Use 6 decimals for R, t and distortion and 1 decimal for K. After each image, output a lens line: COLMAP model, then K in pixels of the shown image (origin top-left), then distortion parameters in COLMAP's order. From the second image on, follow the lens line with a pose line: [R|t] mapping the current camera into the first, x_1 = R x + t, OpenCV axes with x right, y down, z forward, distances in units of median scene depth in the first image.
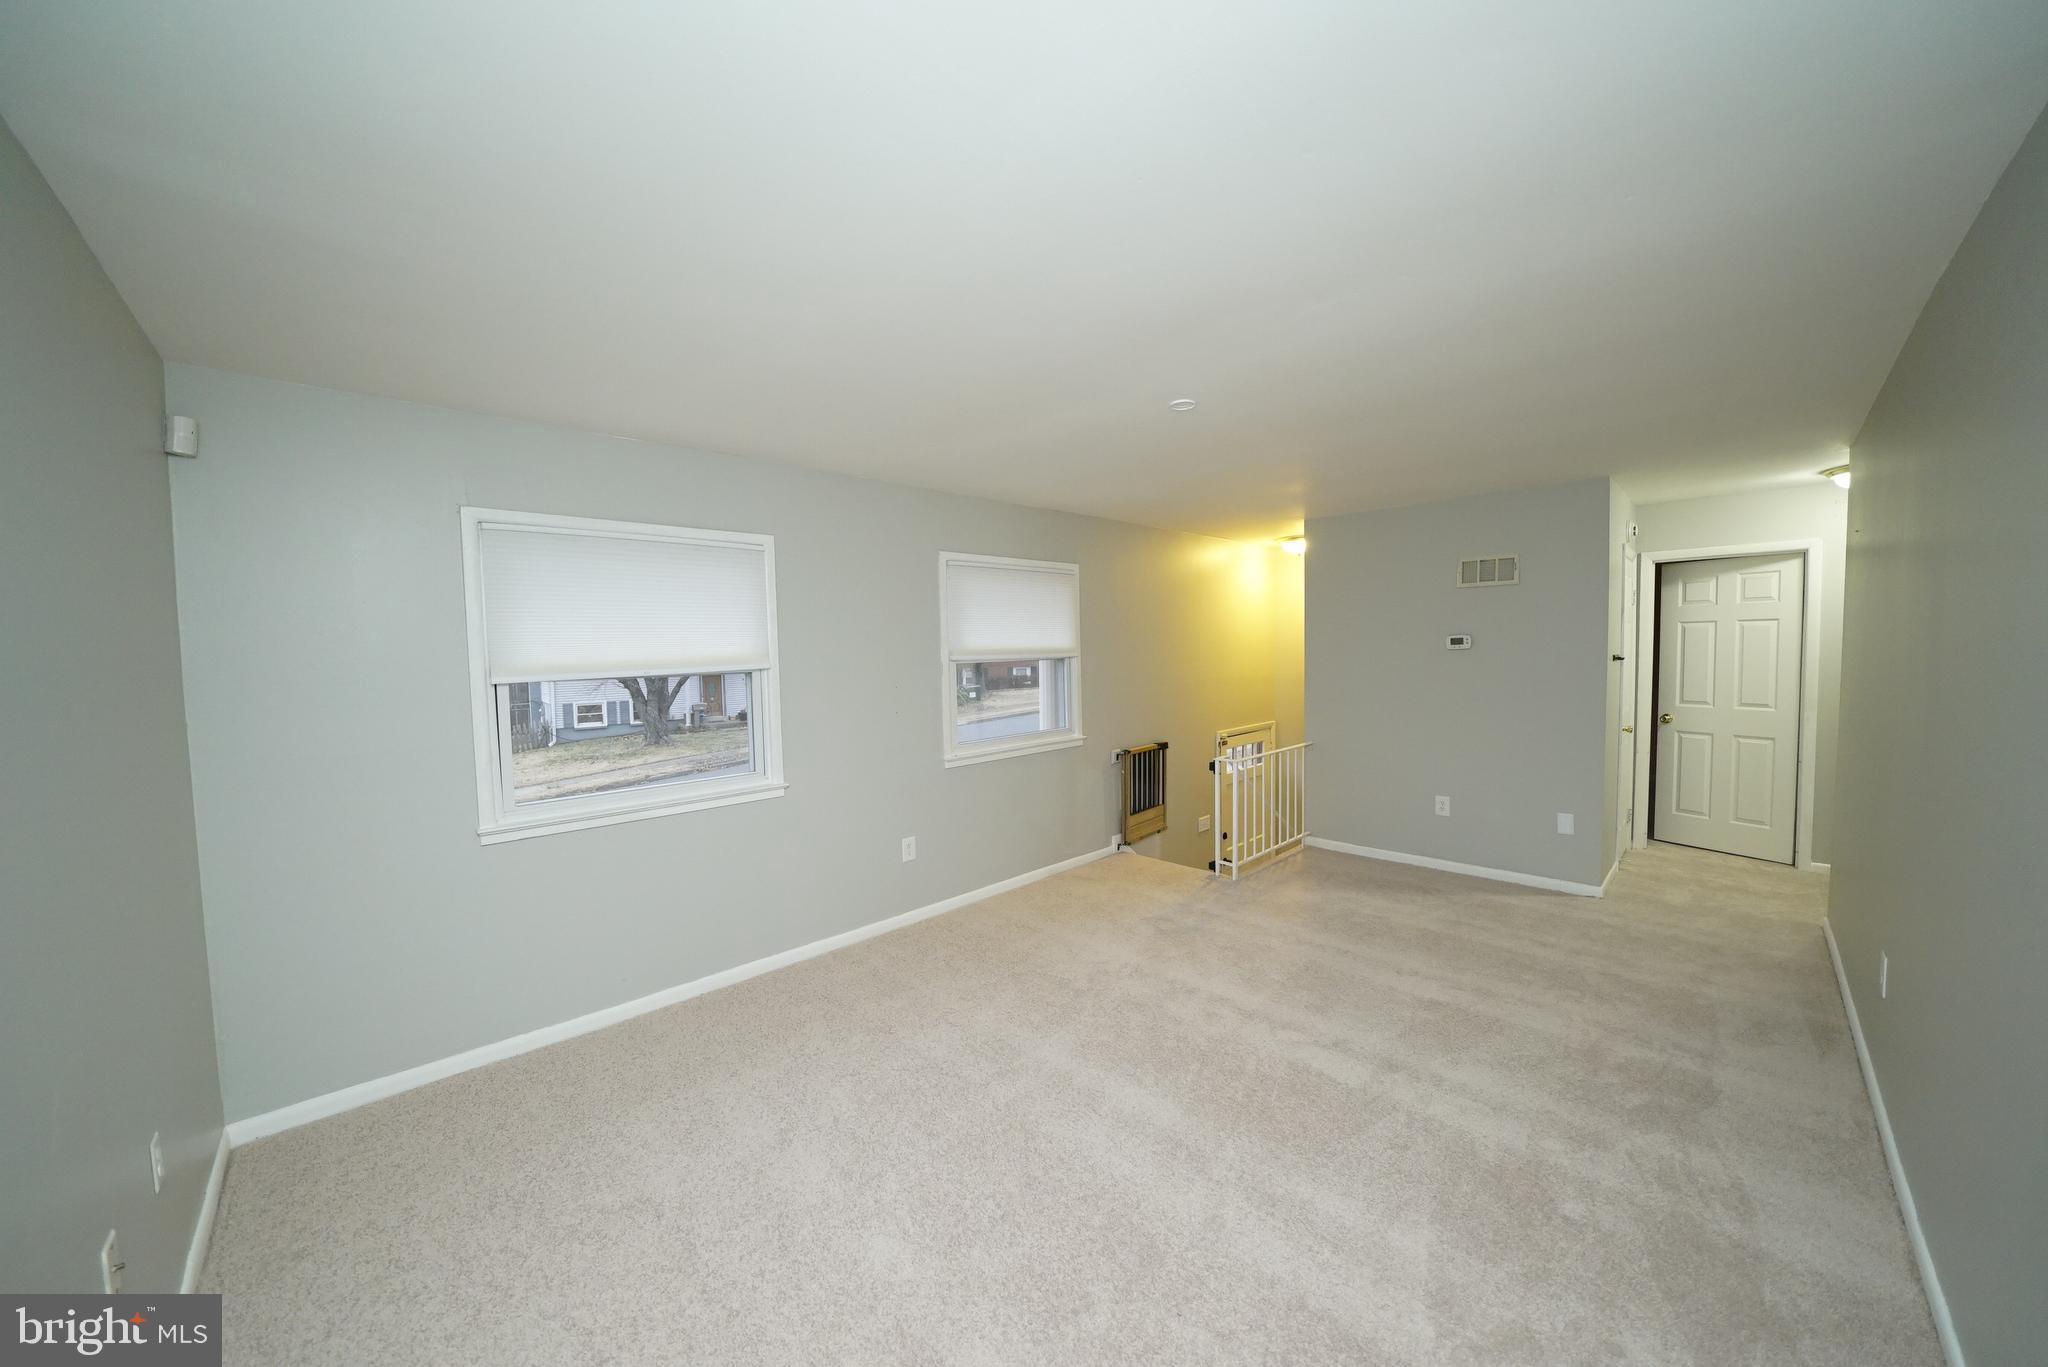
lens RADIAL K [[711.3, 0, 1022.3], [0, 711.3, 687.1], [0, 0, 1]] dist [-0.025698, 0.002330]
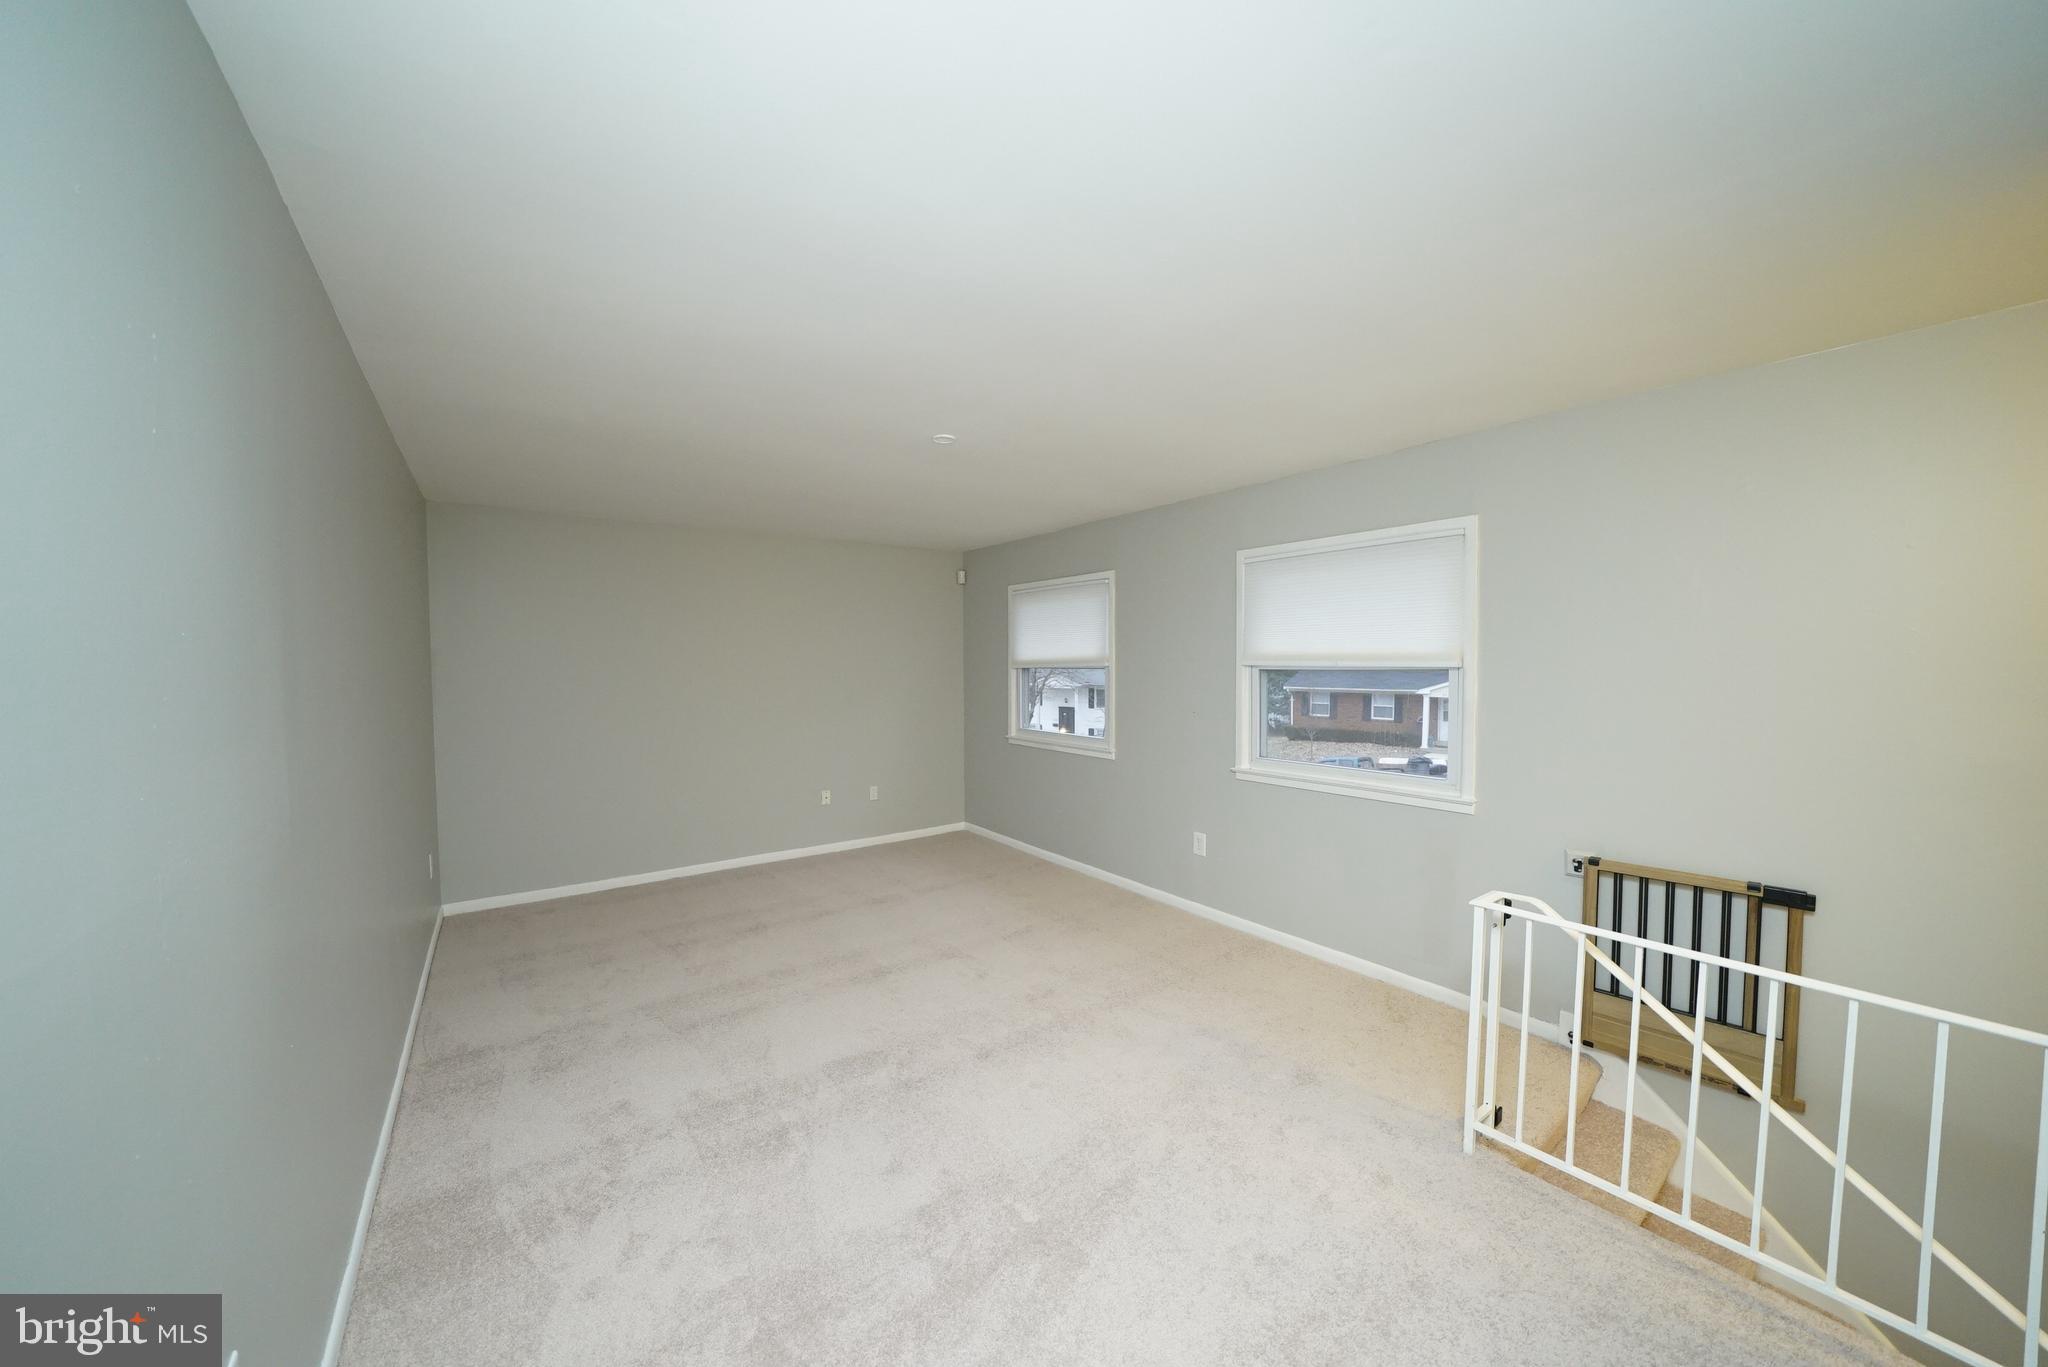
lens RADIAL K [[711.3, 0, 1022.3], [0, 711.3, 687.1], [0, 0, 1]] dist [-0.025698, 0.002330]
pose [[-0.114052, 0.069508, -0.991040, 0.679036], [-0.038510, 0.996490, 0.074322, -0.053935], [0.992728, 0.046642, -0.110975, 0.646846]]
